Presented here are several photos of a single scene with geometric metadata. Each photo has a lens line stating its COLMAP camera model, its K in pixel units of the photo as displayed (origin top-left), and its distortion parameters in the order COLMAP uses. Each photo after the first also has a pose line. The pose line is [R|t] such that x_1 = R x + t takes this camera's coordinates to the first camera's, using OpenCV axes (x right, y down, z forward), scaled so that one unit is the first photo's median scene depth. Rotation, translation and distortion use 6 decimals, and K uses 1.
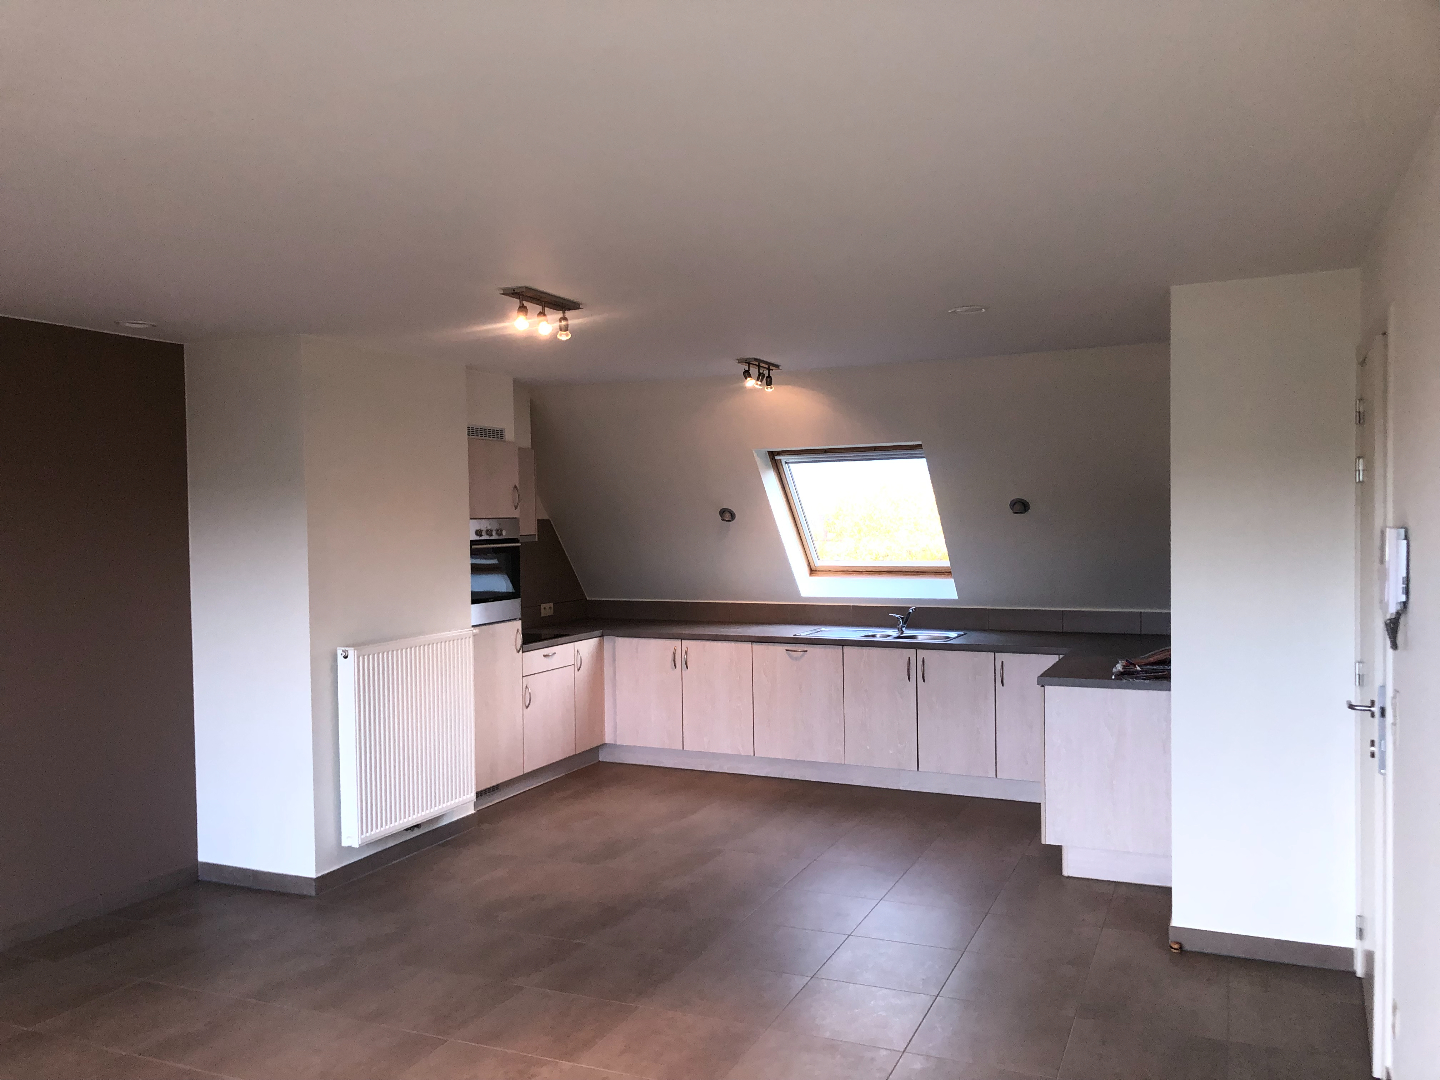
lens RADIAL K [[1171.2, 0, 711.2], [0, 1171.2, 525.5], [0, 0, 1]] dist [0.019739, -0.001833]
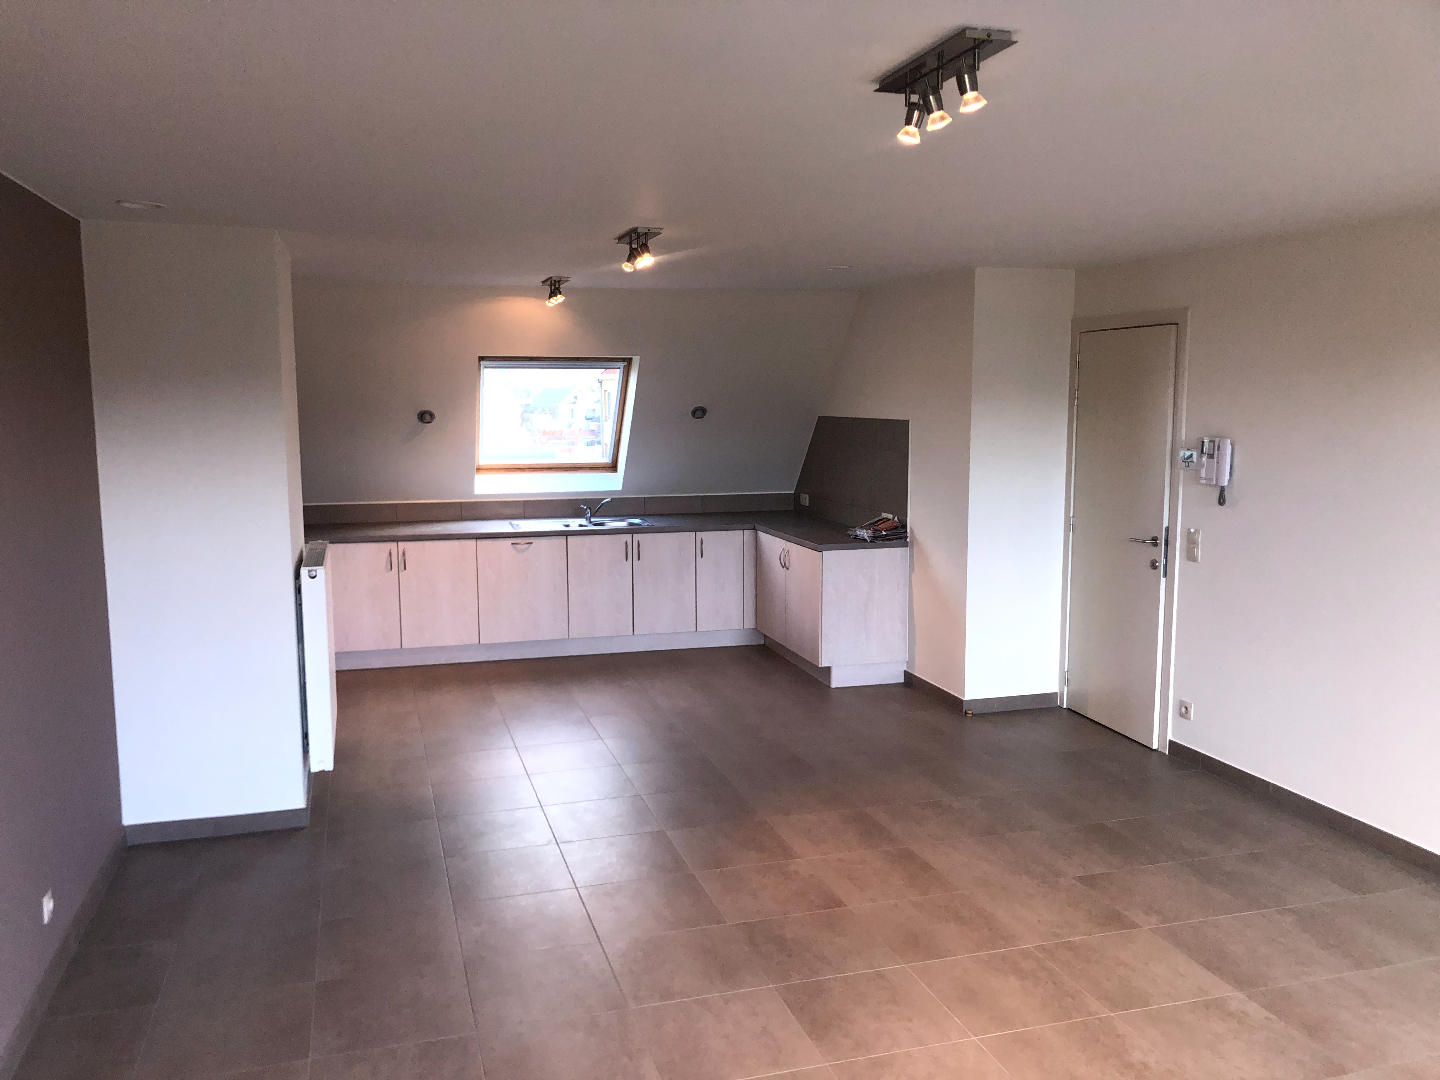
lens RADIAL K [[1171.2, 0, 711.2], [0, 1171.2, 525.5], [0, 0, 1]] dist [0.019739, -0.001833]
pose [[0.756880, -0.062346, 0.650573, -0.508026], [-0.001272, 0.995297, 0.096861, -0.016178], [-0.653552, -0.074139, 0.753242, 0.060295]]
